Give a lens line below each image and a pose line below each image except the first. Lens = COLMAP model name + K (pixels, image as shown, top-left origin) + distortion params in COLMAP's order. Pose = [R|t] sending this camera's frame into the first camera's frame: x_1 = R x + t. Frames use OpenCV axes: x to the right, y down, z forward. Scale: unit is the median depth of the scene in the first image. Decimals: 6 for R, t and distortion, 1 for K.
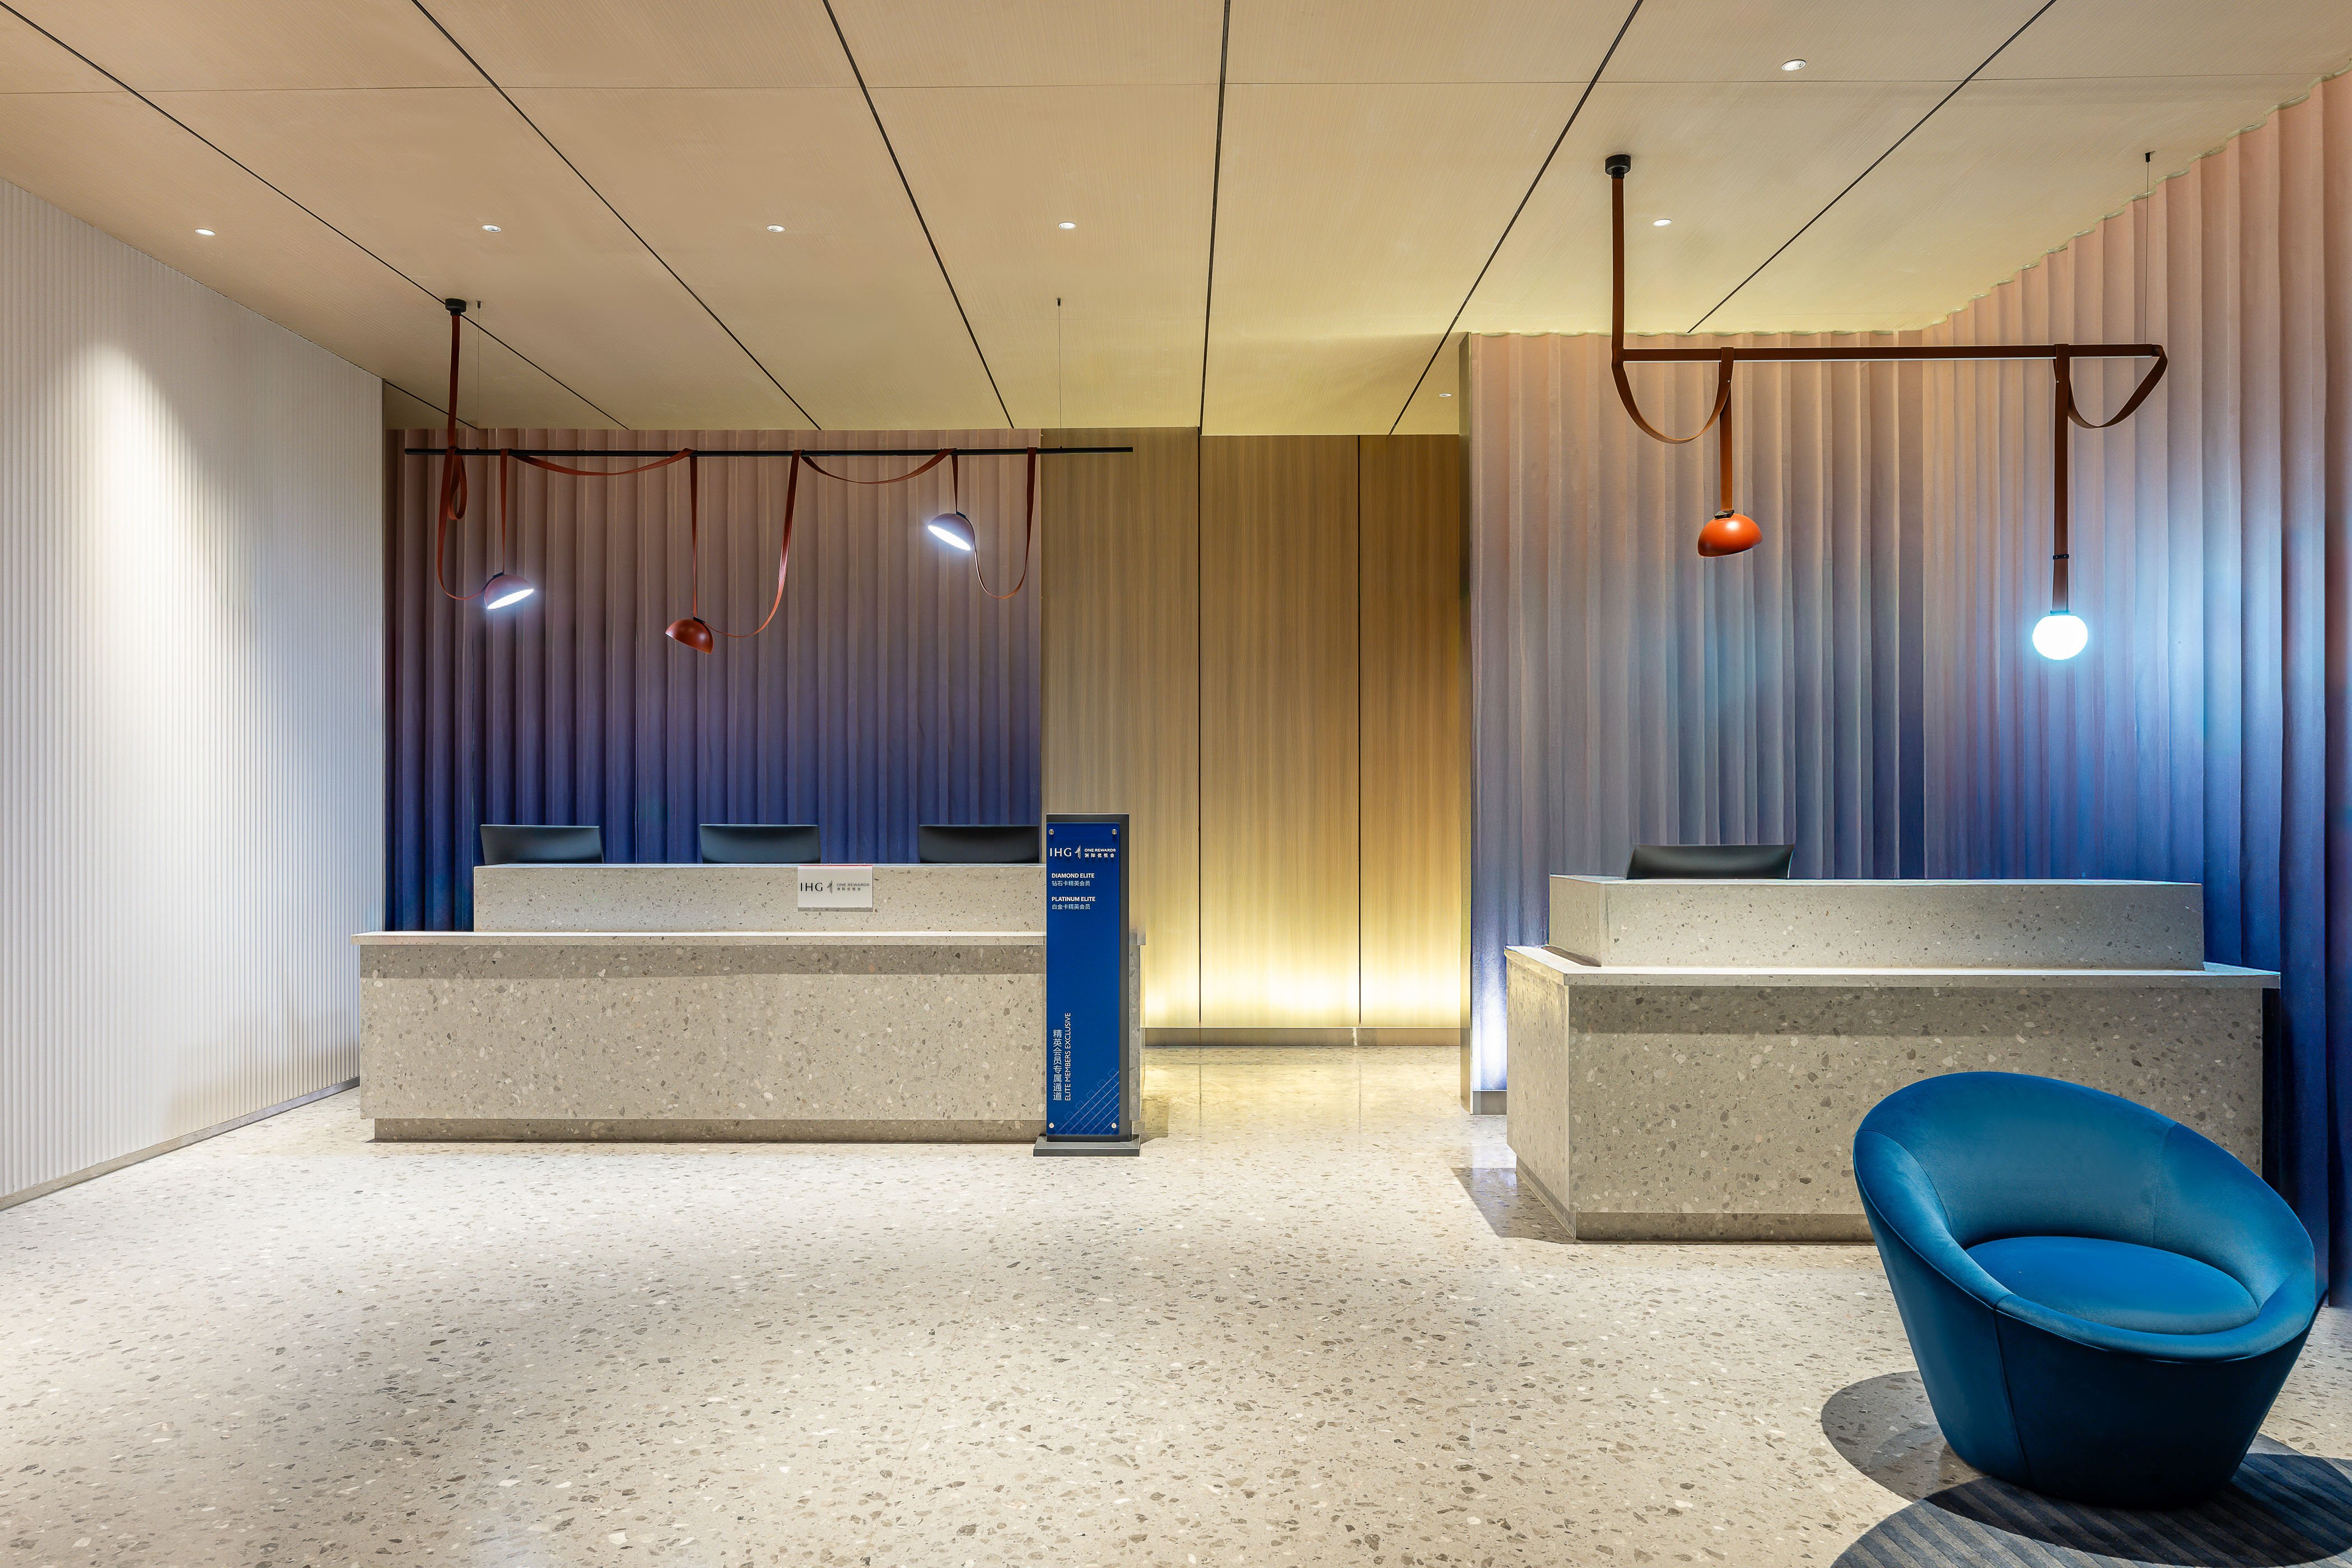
lens RADIAL K [[1438.4, 0, 1166.7], [0, 1438.4, 794.2], [0, 0, 1]] dist [-0.001379, -0.001628]
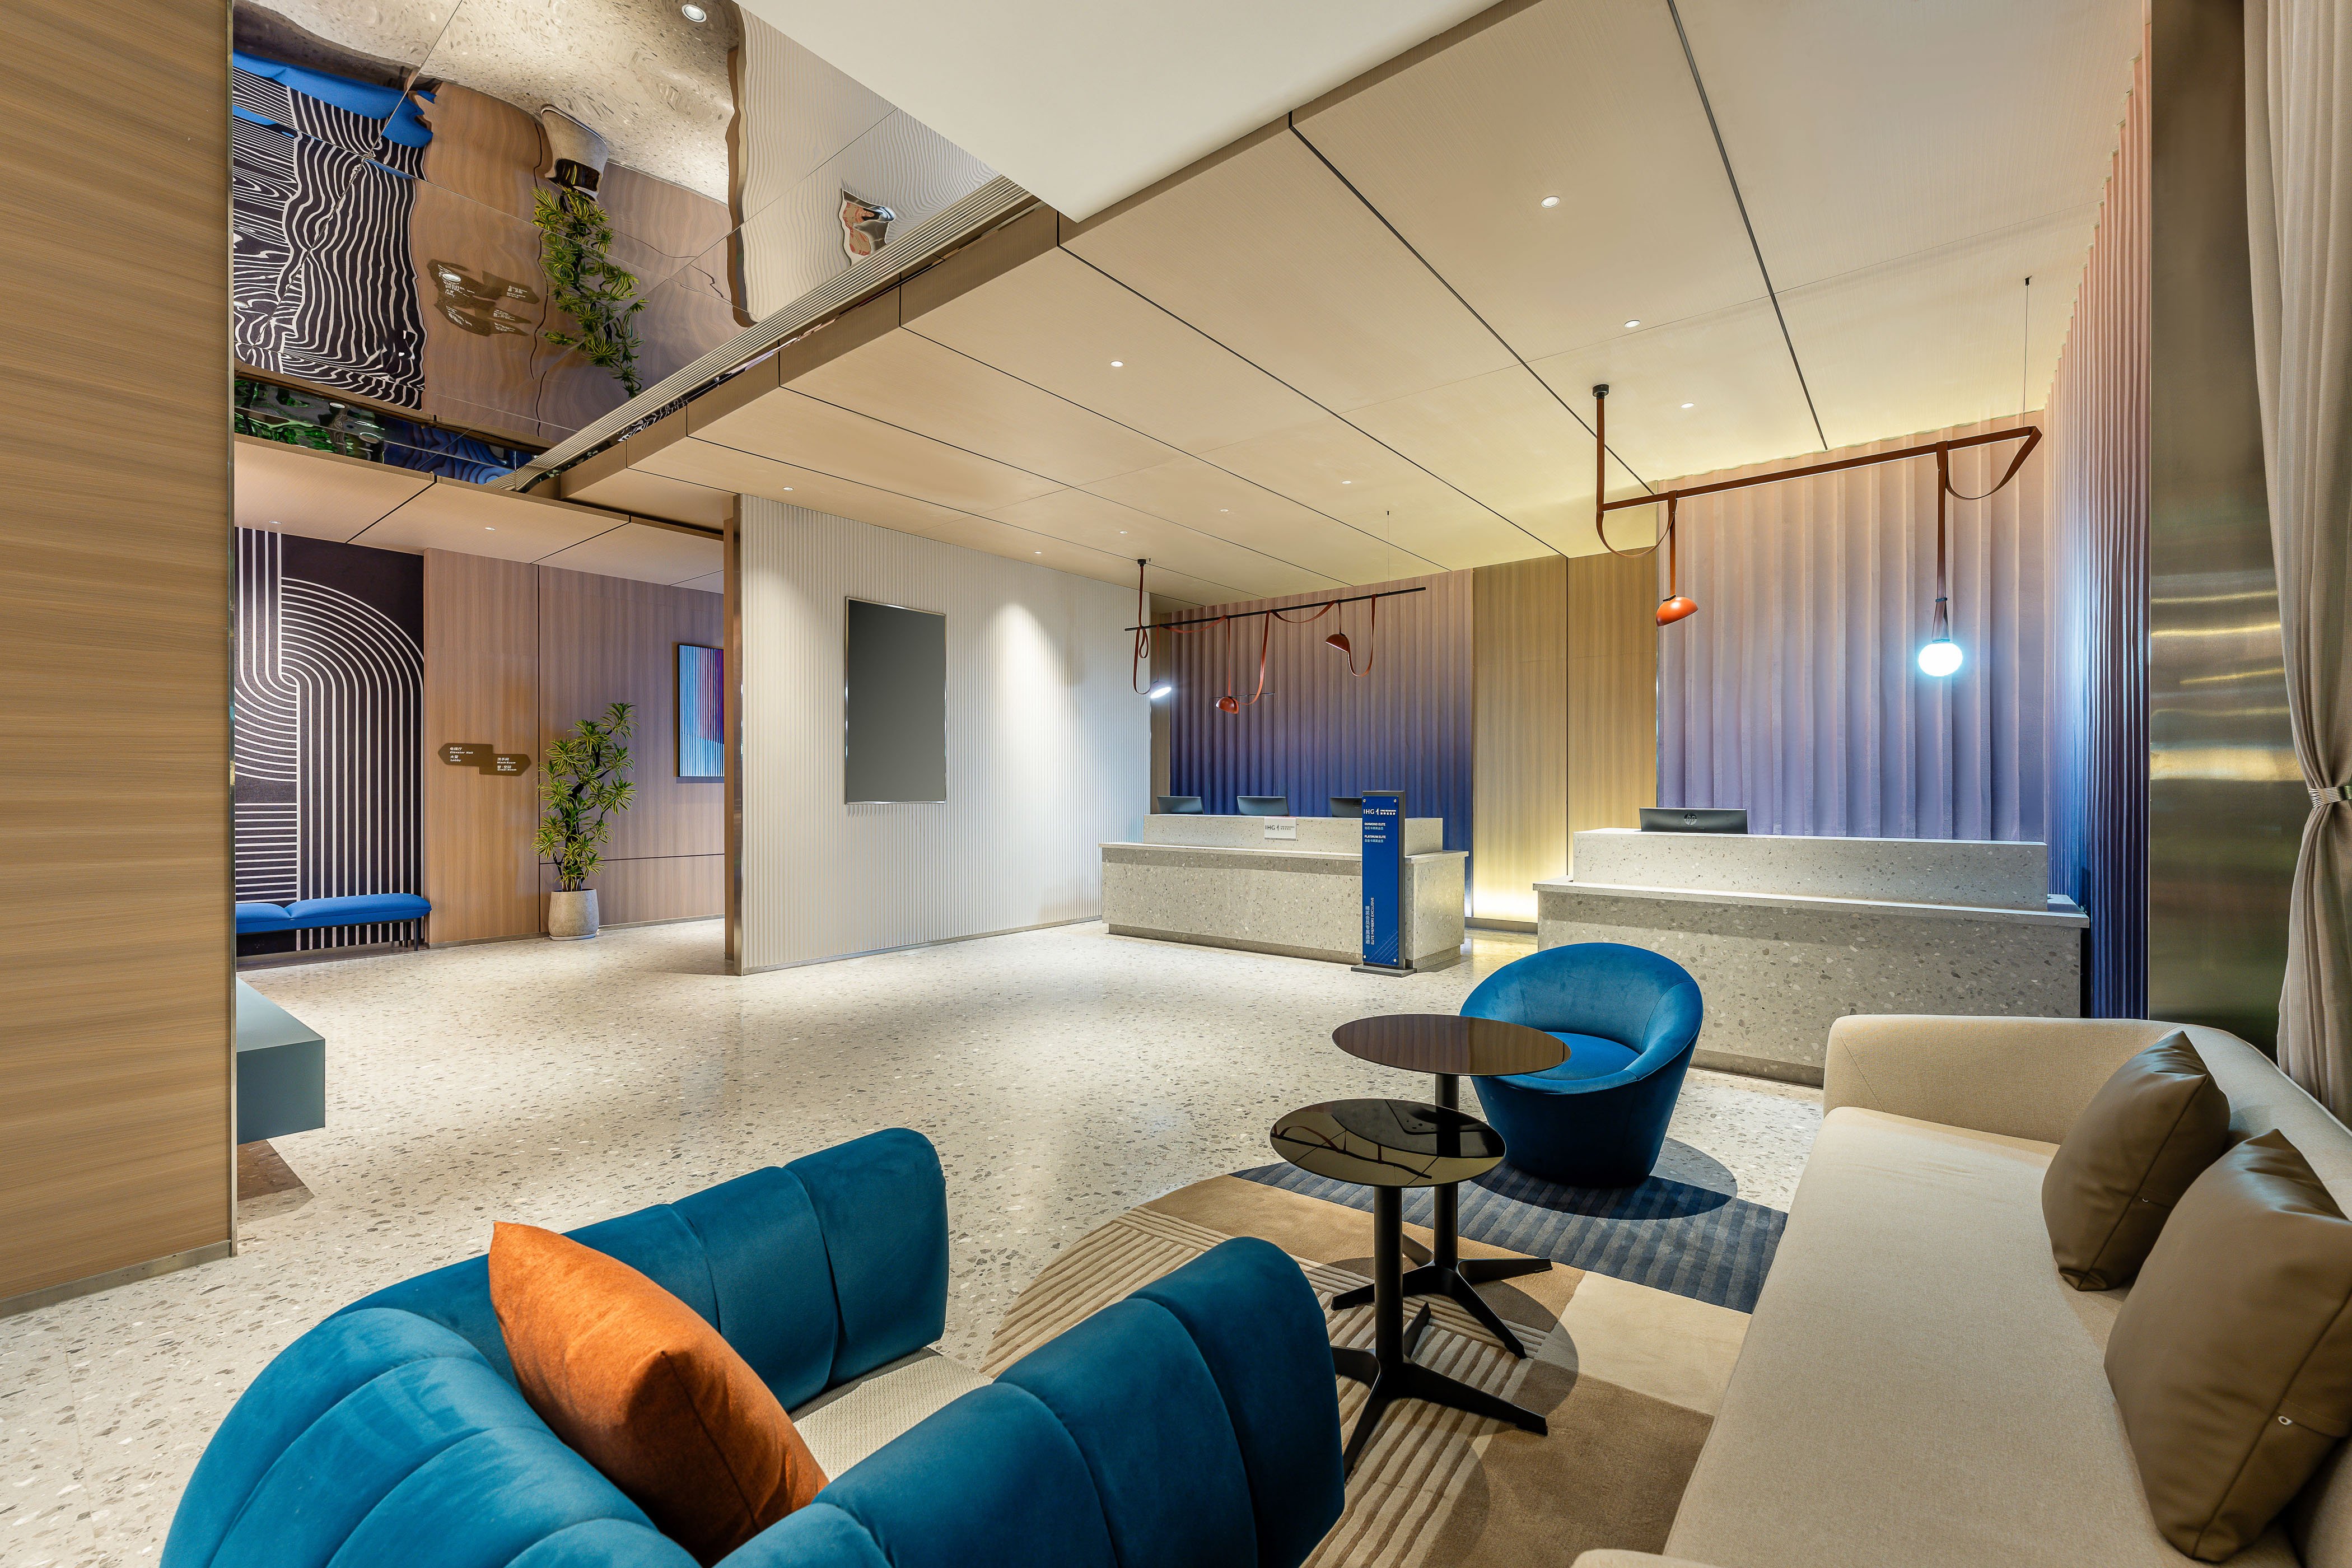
lens RADIAL K [[934.5, 0, 1284.8], [0, 934.5, 787.8], [0, 0, 1]] dist [-0.001252, -0.000163]
pose [[0.820434, -0.001041, -0.571740, 0.533538], [0.003083, 0.999992, 0.002603, 0.006103], [0.571733, -0.003898, 0.820431, -0.061188]]
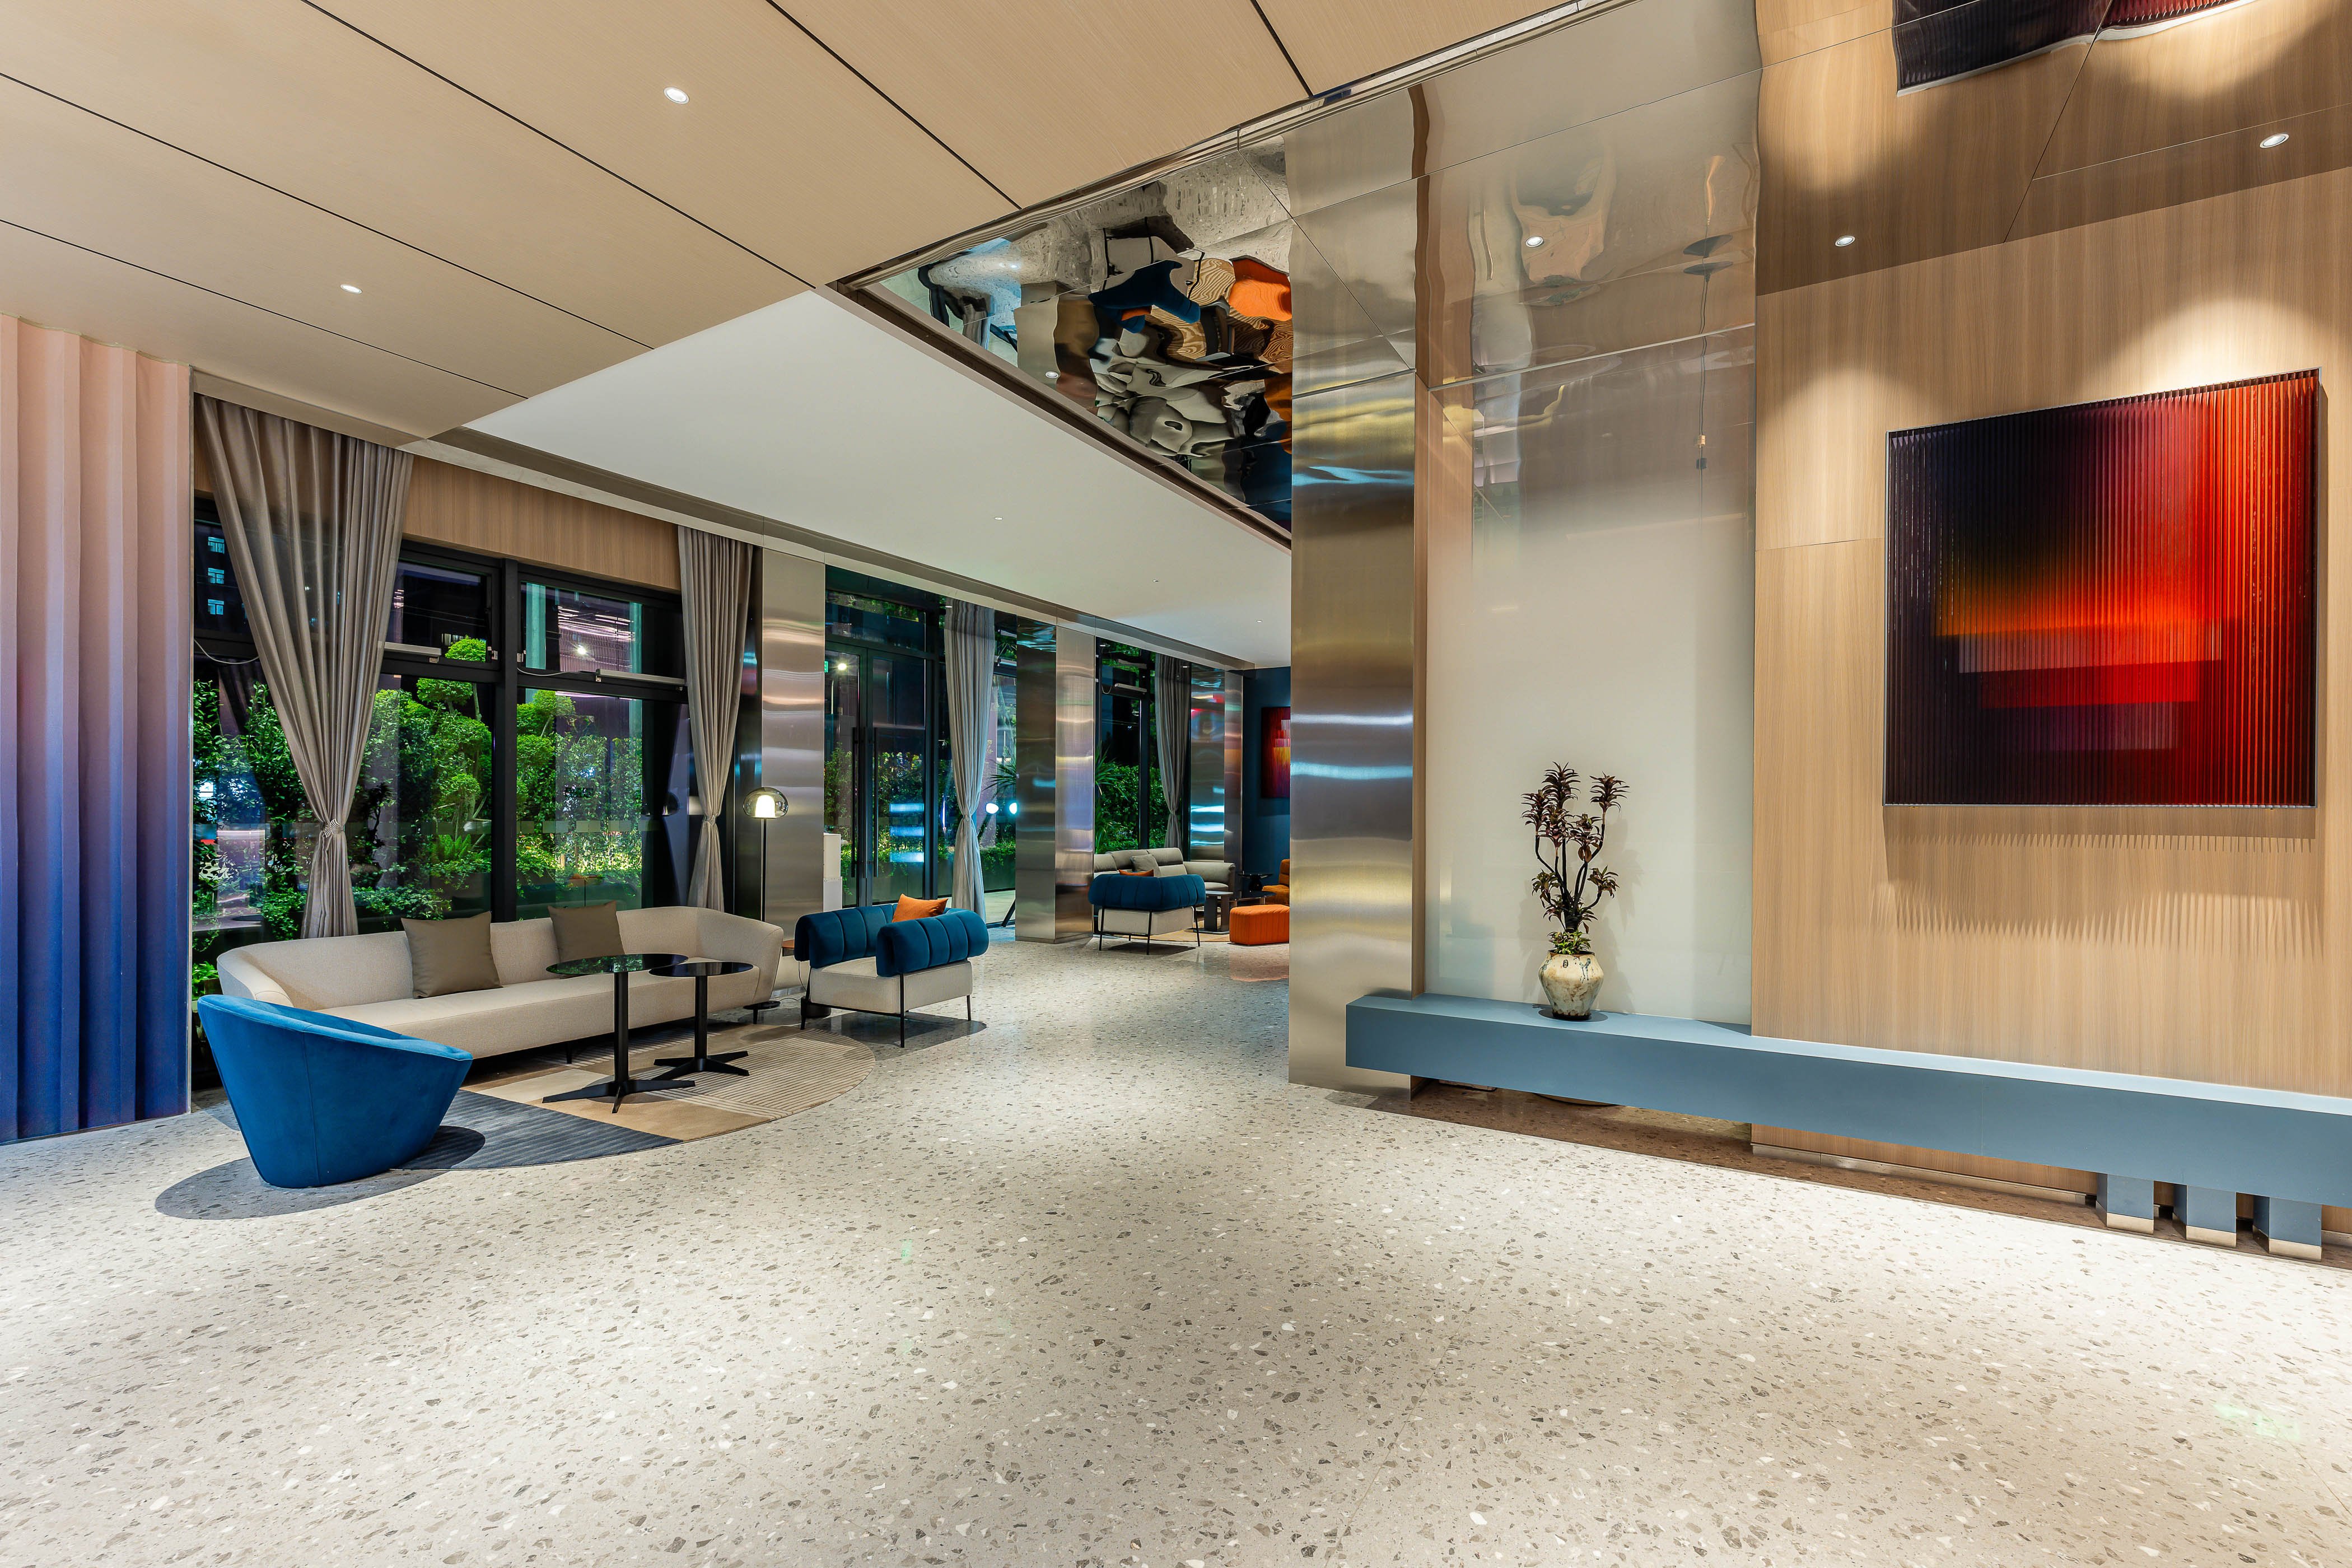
lens RADIAL K [[918.0, 0, 1204.9], [0, 918.0, 812.4], [0, 0, 1]] dist [-0.000108, -0.000087]
pose [[-0.864405, -0.005698, 0.502765, -0.533603], [-0.006591, 0.999978, 0.000002, -0.010116], [-0.502754, -0.003312, -0.864423, 0.804769]]
